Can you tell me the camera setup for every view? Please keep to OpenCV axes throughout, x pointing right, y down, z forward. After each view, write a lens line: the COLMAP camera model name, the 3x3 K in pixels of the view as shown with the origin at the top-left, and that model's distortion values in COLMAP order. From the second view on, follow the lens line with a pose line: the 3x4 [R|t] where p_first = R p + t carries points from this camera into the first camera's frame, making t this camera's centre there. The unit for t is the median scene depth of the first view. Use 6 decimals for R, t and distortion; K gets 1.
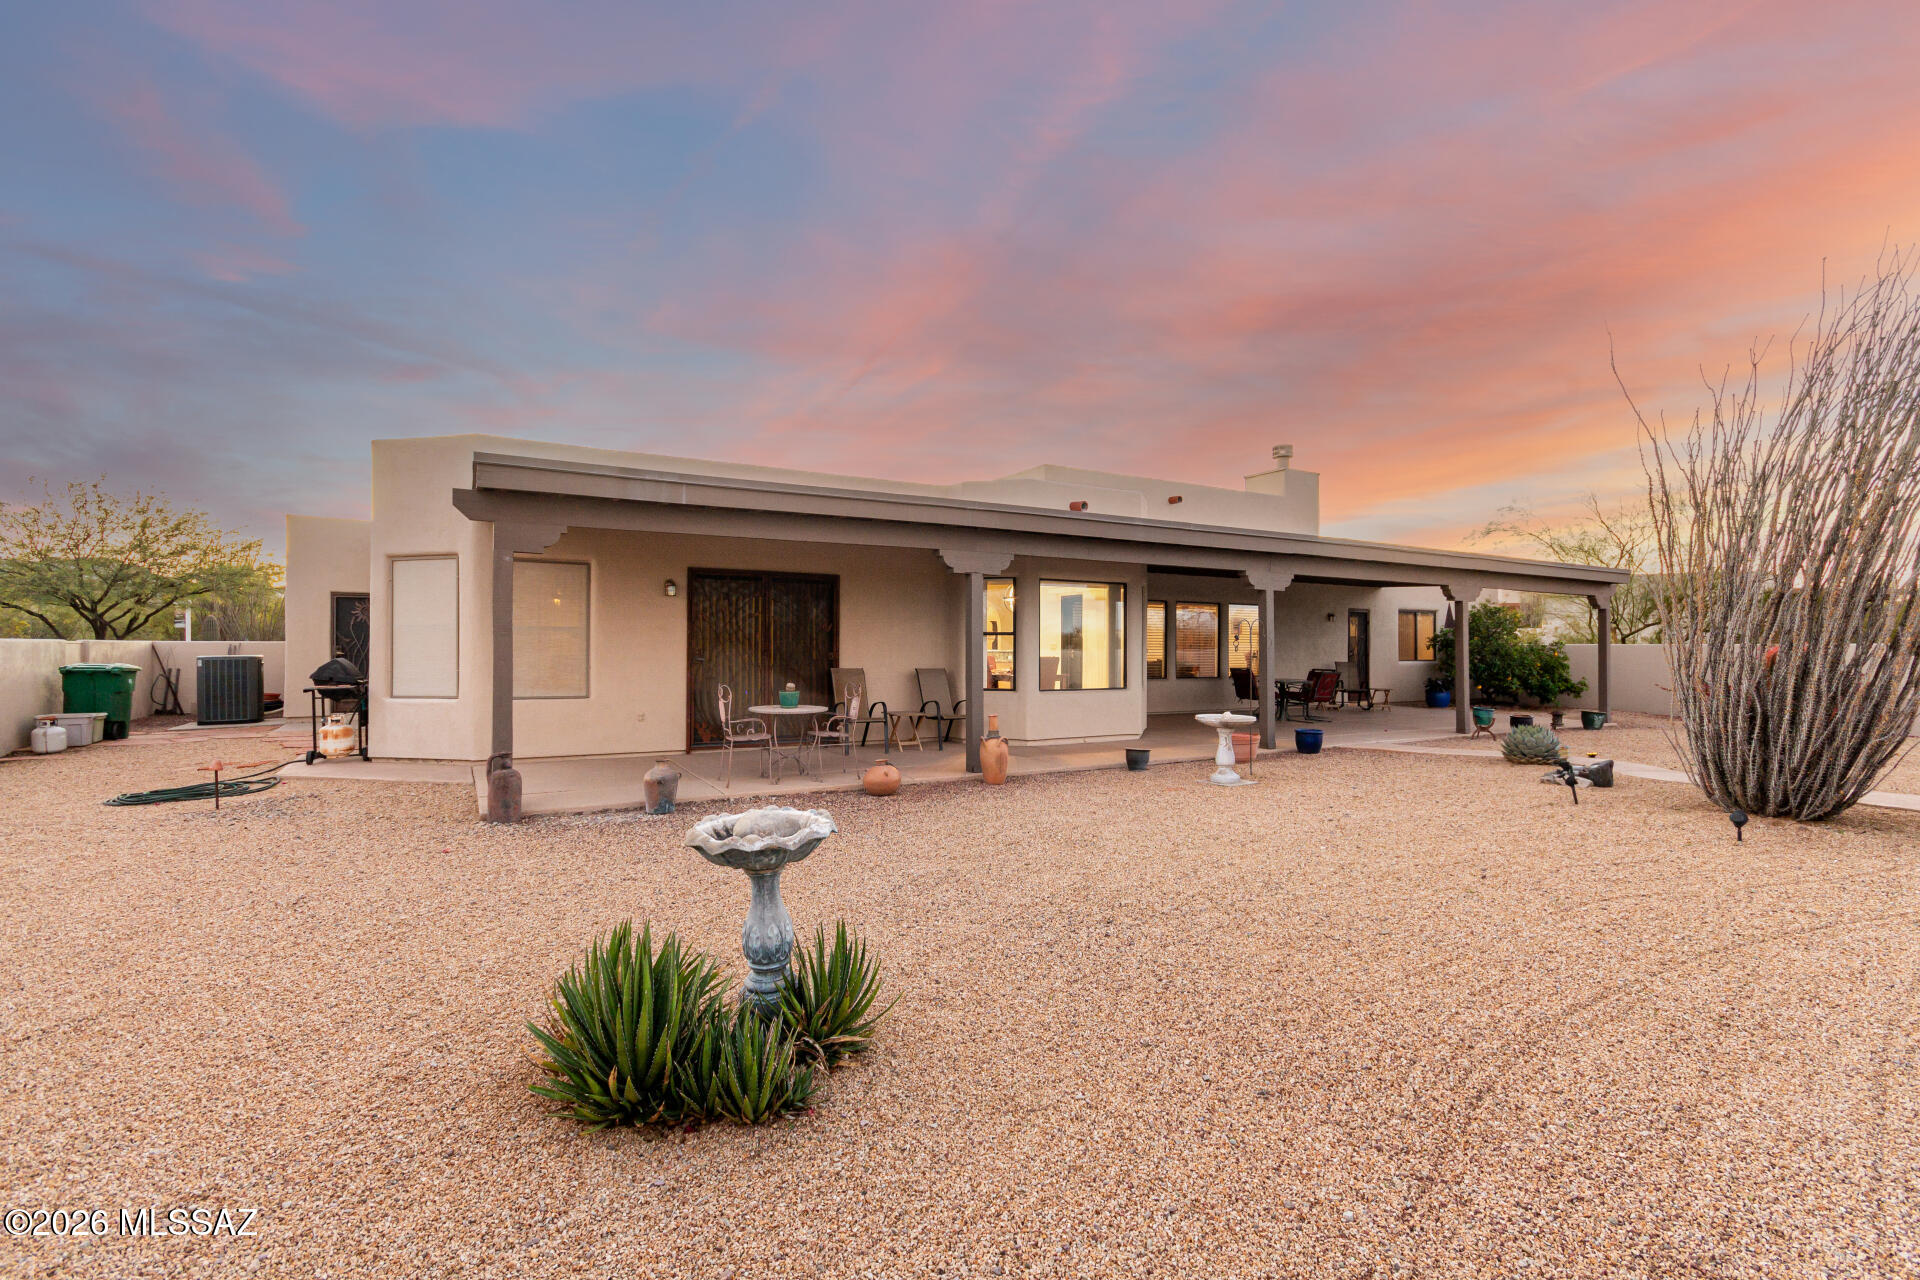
lens RADIAL K [[882.2, 0, 960.7], [0, 882.2, 642.2], [0, 0, 1]] dist [0.004336, 0.000117]
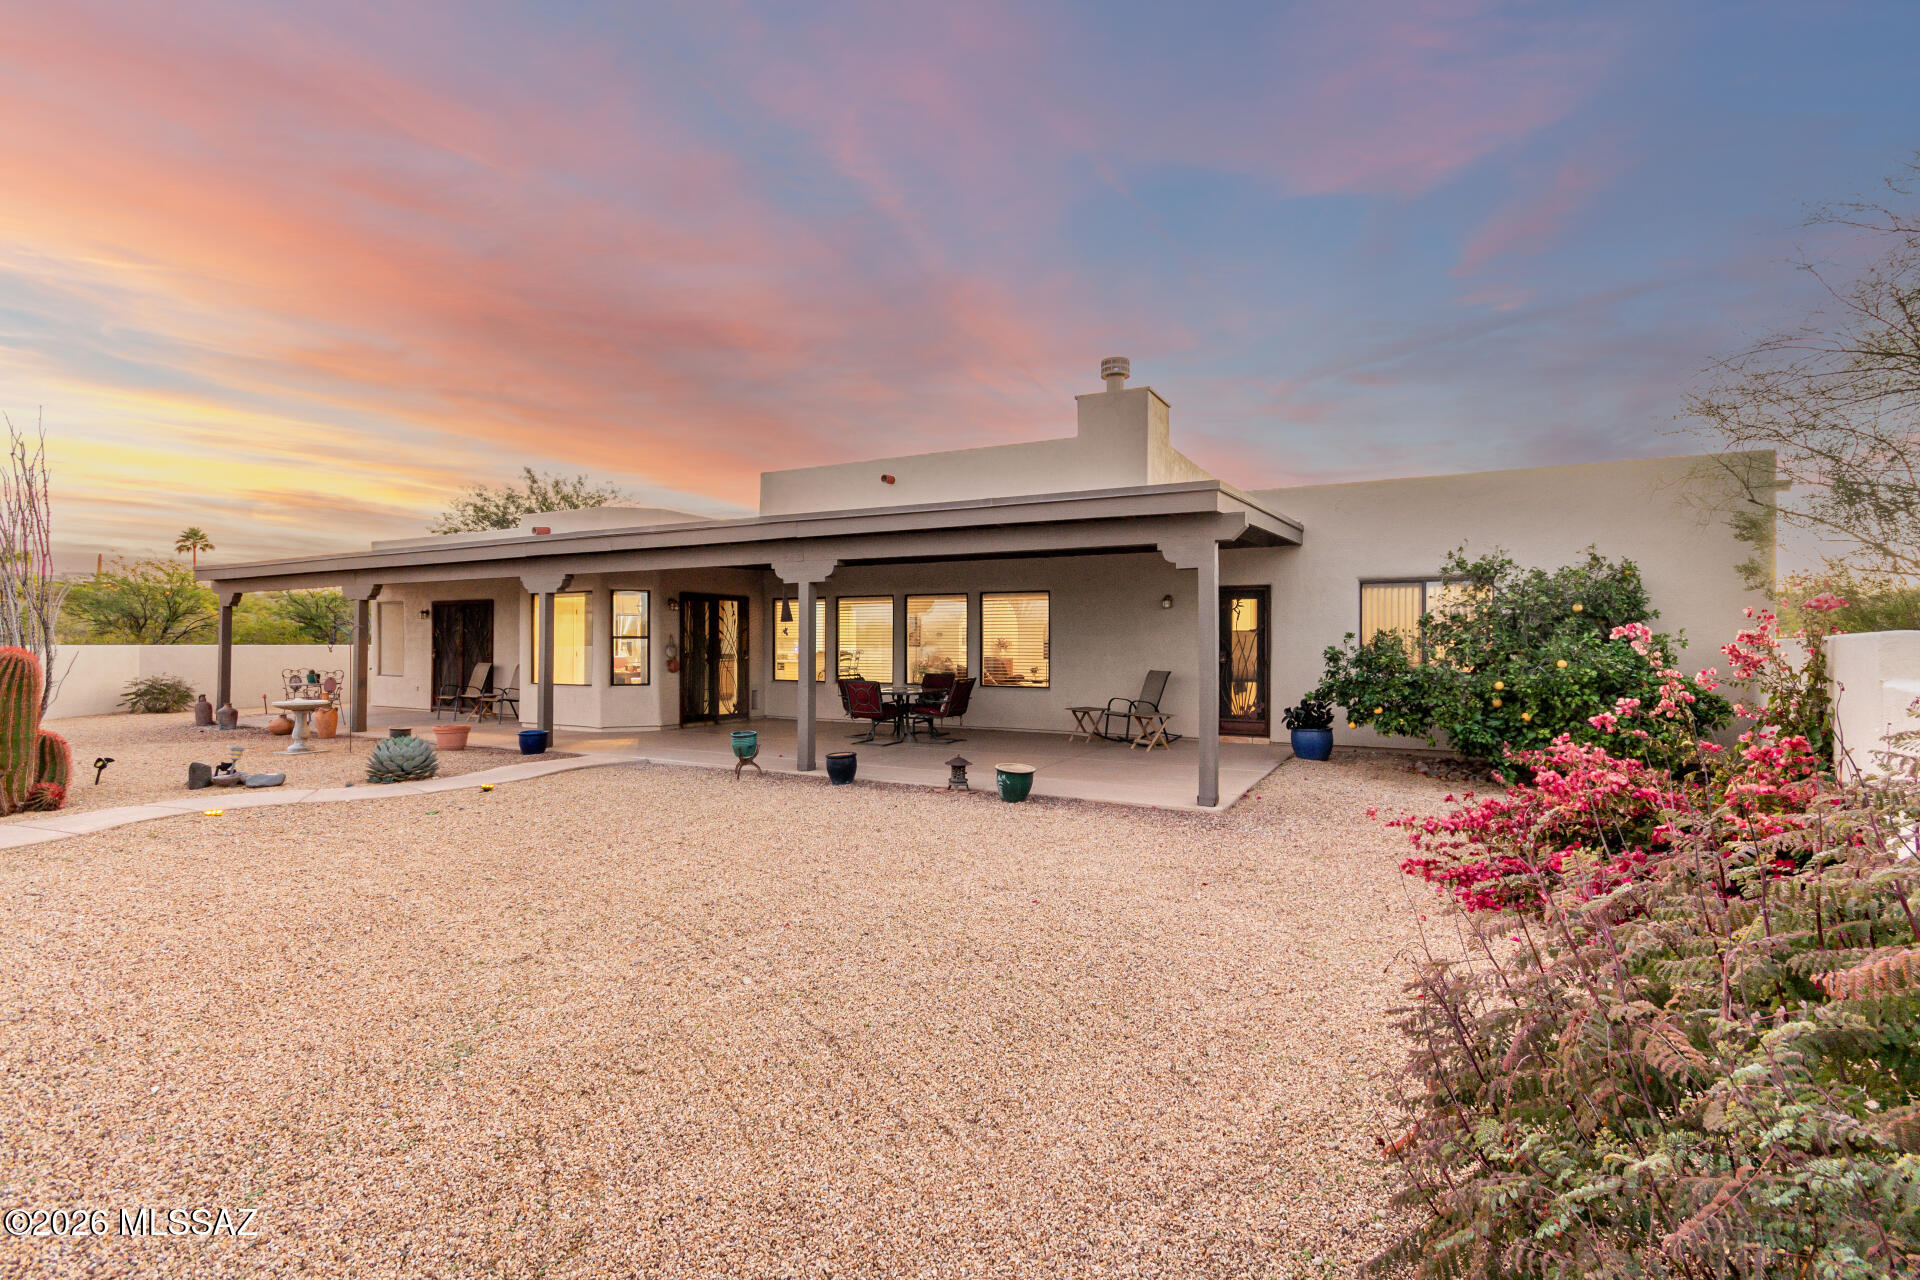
lens RADIAL K [[882.2, 0, 961.1], [0, 882.2, 650.8], [0, 0, 1]] dist [0.004336, 0.000117]
pose [[0.518590, -0.002243, -0.855020, 3.607967], [0.004946, 0.999988, 0.000376, 0.026503], [0.855009, -0.004424, 0.518595, 2.136023]]
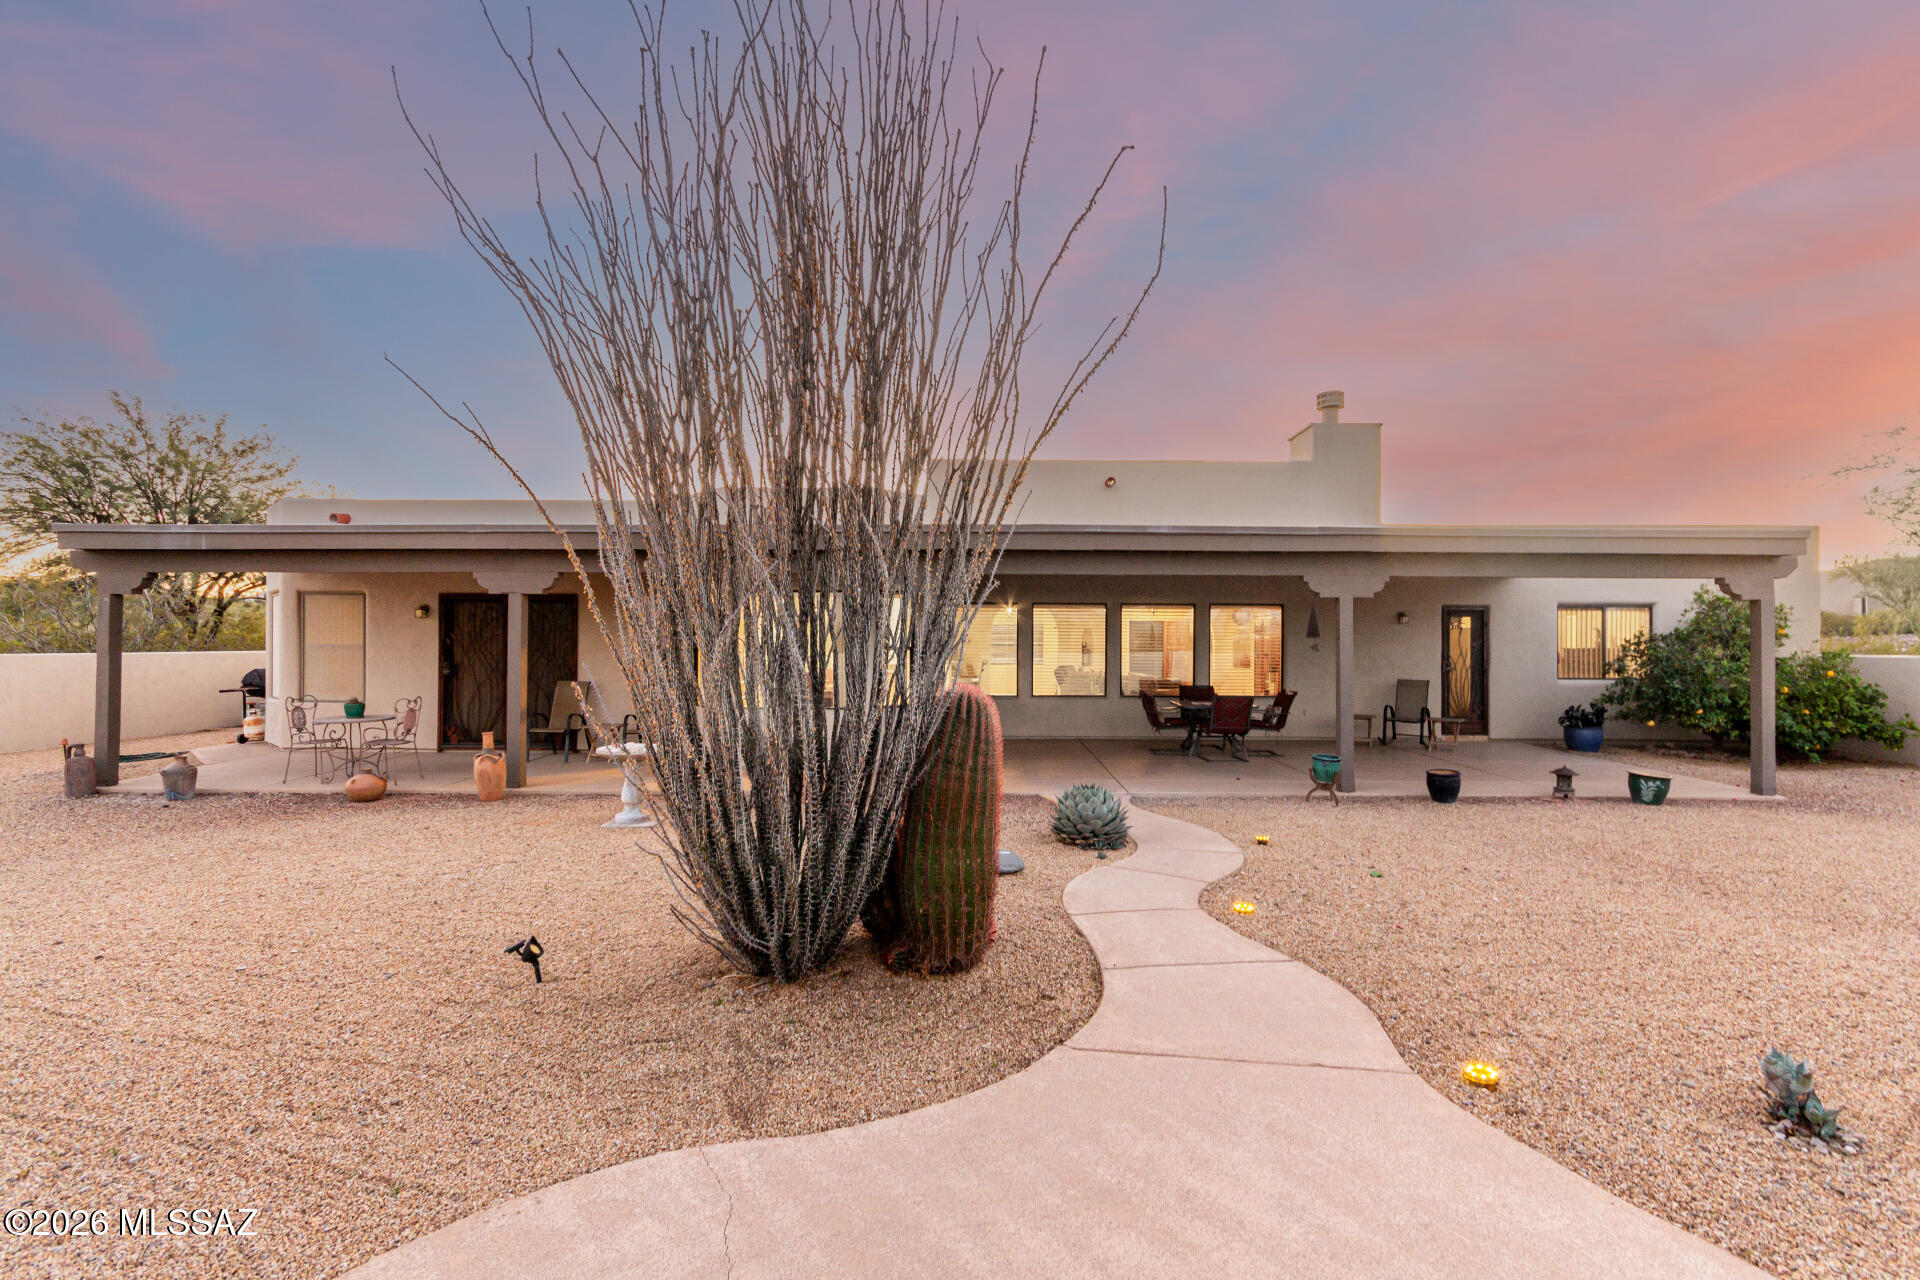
lens RADIAL K [[882.2, 0, 968.8], [0, 882.2, 638.6], [0, 0, 1]] dist [0.004336, 0.000117]
pose [[0.859283, -0.008098, -0.511437, 1.951628], [0.004872, 0.999959, -0.007648, -0.028576], [0.511478, 0.004080, 0.859287, 0.750865]]
